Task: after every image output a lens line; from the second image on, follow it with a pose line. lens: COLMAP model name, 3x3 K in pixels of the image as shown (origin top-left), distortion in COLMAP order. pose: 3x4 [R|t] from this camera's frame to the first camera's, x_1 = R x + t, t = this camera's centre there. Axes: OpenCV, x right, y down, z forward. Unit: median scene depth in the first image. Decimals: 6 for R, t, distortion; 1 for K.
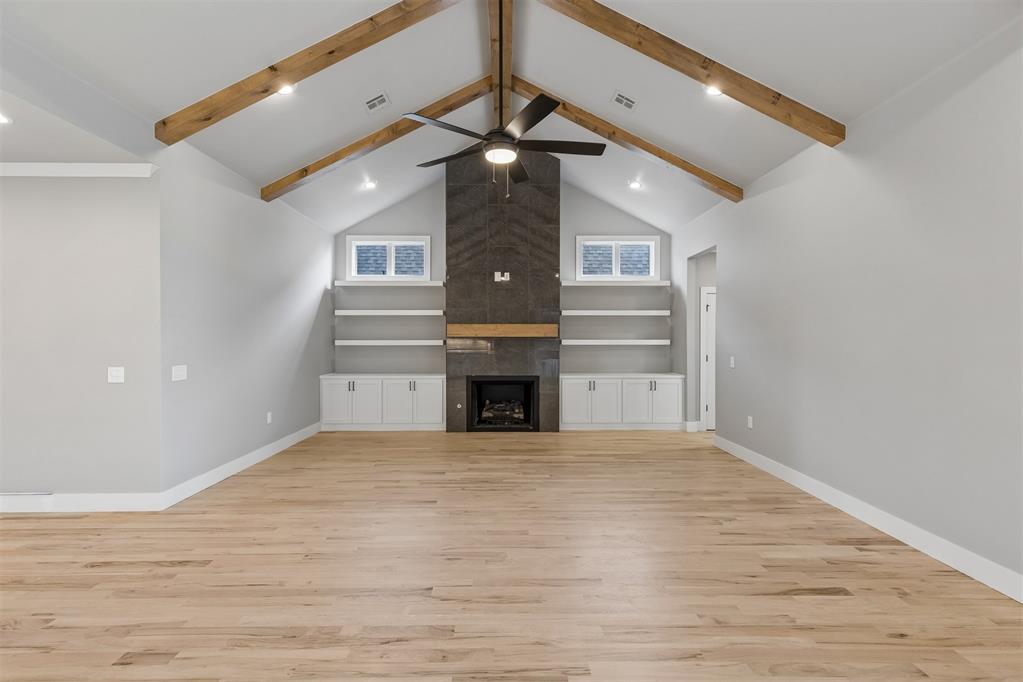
lens RADIAL K [[462.0, 0, 510.3], [0, 462.0, 339.1], [0, 0, 1]] dist [0.007345, -0.001220]
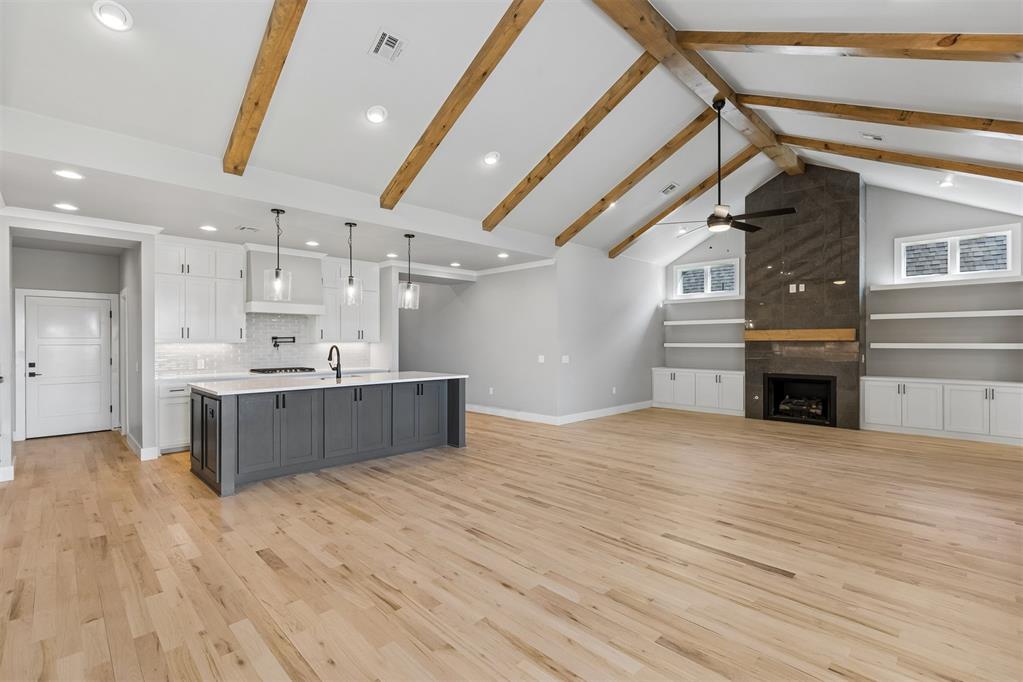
lens RADIAL K [[462.0, 0, 507.4], [0, 462.0, 340.6], [0, 0, 1]] dist [0.007345, -0.001220]
pose [[0.693738, -0.002943, -0.720222, 0.313215], [-0.001188, 0.999986, -0.005231, 0.002074], [0.720227, 0.004484, 0.693724, -0.320470]]
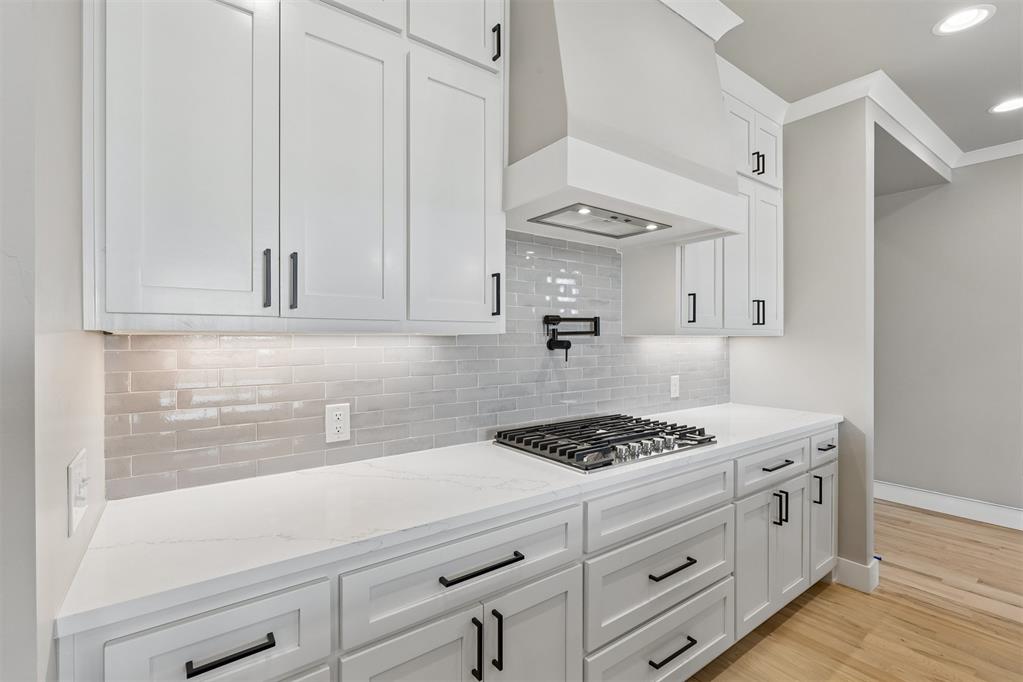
lens RADIAL K [[462.0, 0, 500.9], [0, 462.0, 336.1], [0, 0, 1]] dist [0.007345, -0.001220]
pose [[0.591296, -0.000530, -0.806455, -0.580995], [-0.003553, 0.999988, -0.003262, 0.003554], [0.806447, 0.004794, 0.591287, -0.182685]]
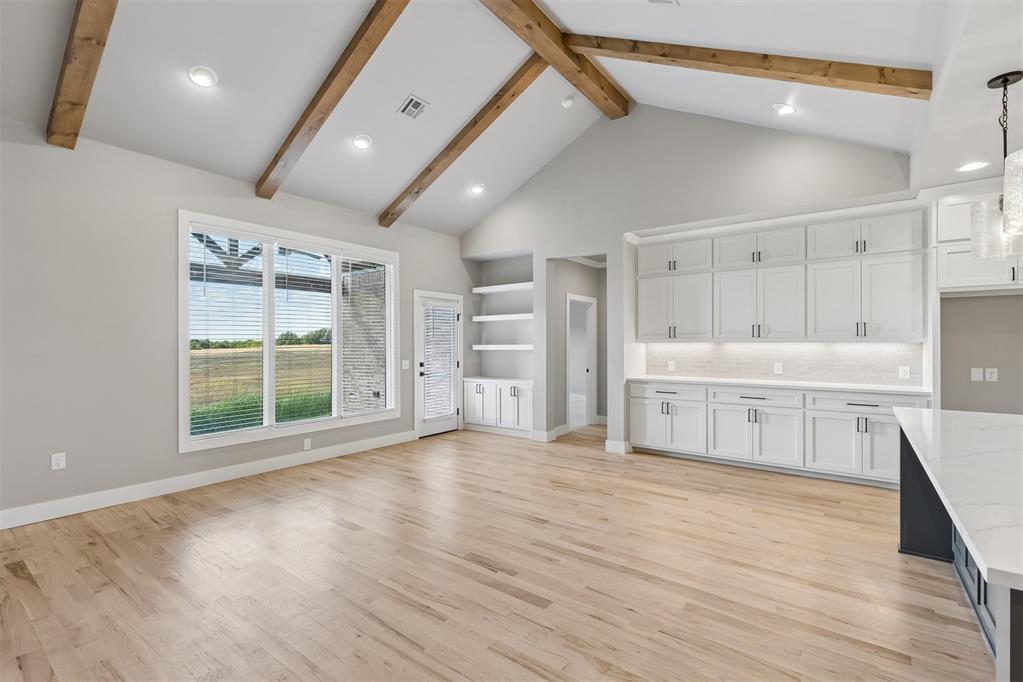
lens RADIAL K [[462.0, 0, 506.0], [0, 462.0, 344.8], [0, 0, 1]] dist [0.007345, -0.001220]
pose [[-0.789074, 0.000898, 0.614298, -0.358106], [0.004804, 0.999977, 0.004709, 0.000311], [-0.614280, 0.006667, -0.789060, 0.432346]]
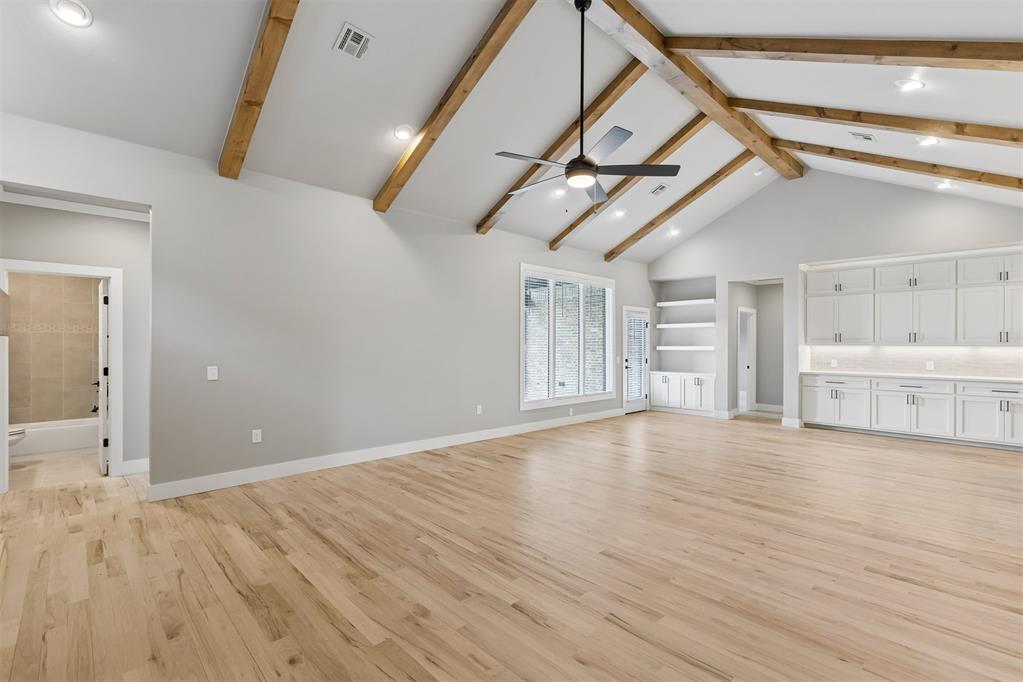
lens RADIAL K [[462.0, 0, 504.4], [0, 462.0, 345.5], [0, 0, 1]] dist [0.007345, -0.001220]
pose [[-0.677201, -0.004133, 0.735786, -0.359350], [-0.001096, 0.999989, 0.004608, -0.002772], [-0.735797, 0.002314, -0.677198, 0.946810]]
